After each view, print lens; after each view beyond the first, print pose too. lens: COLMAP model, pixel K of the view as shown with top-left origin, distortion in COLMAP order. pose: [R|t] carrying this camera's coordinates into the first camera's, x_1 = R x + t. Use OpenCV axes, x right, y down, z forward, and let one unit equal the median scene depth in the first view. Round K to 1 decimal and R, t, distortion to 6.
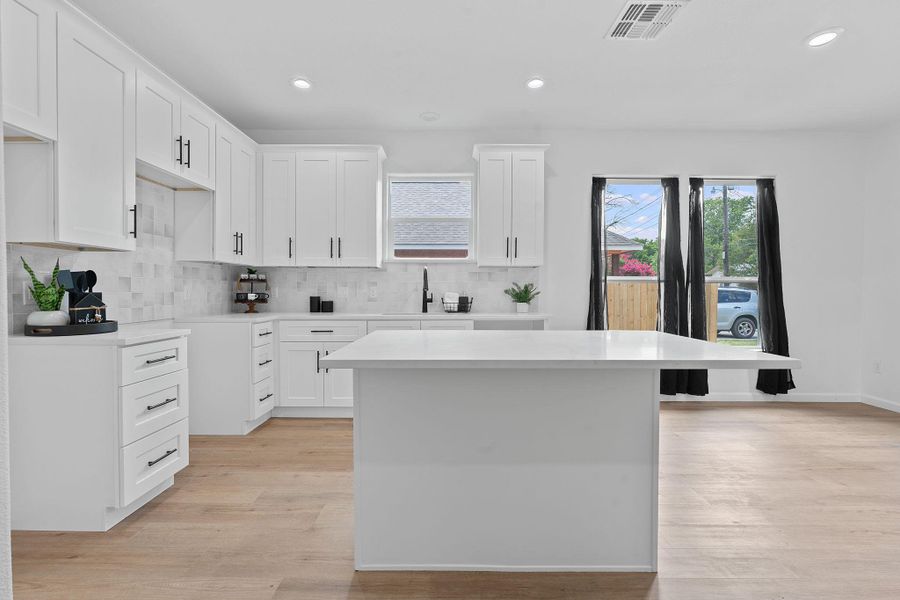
lens RADIAL K [[398.0, 0, 448.9], [0, 398.0, 297.4], [0, 0, 1]] dist [-0.007787, 0.002024]
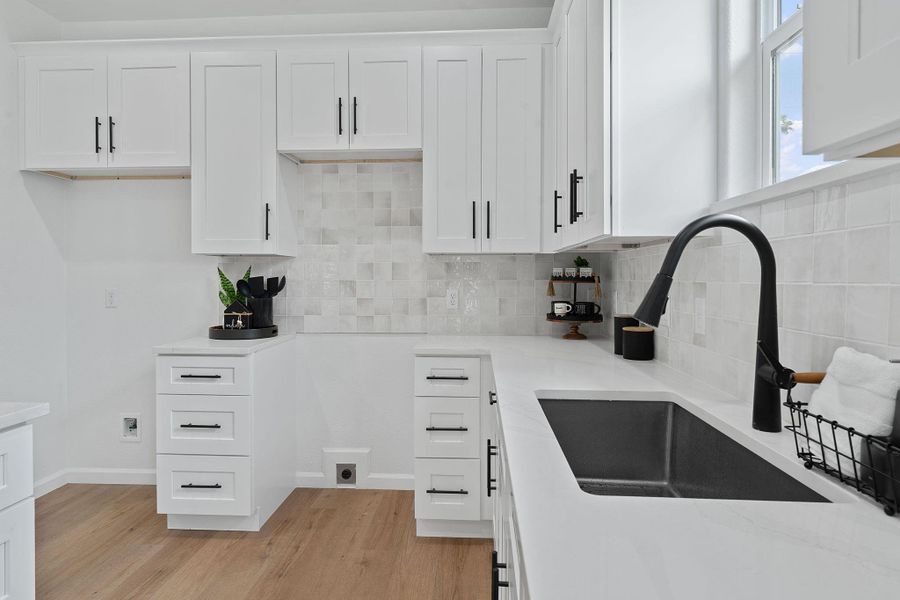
lens RADIAL K [[528.3, 0, 447.7], [0, 528.3, 282.6], [0, 0, 1]] dist [-0.002634, 0.002560]
pose [[-0.051266, 0.006089, -0.998666, 0.244679], [-0.017484, 0.999823, 0.006994, -0.041426], [0.998532, 0.017819, -0.051151, 0.906092]]
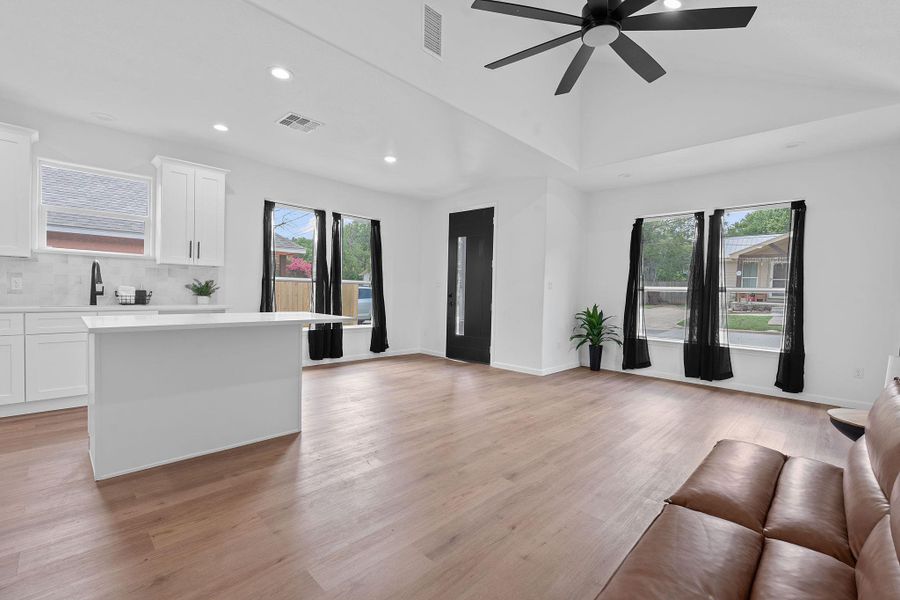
lens RADIAL K [[398.0, 0, 452.5], [0, 398.0, 301.0], [0, 0, 1]] dist [-0.007787, 0.002024]
pose [[0.696951, -0.002346, 0.717115, -0.157562], [-0.009988, 0.999866, 0.012979, 0.005708], [-0.717050, -0.016208, 0.696834, -0.389998]]
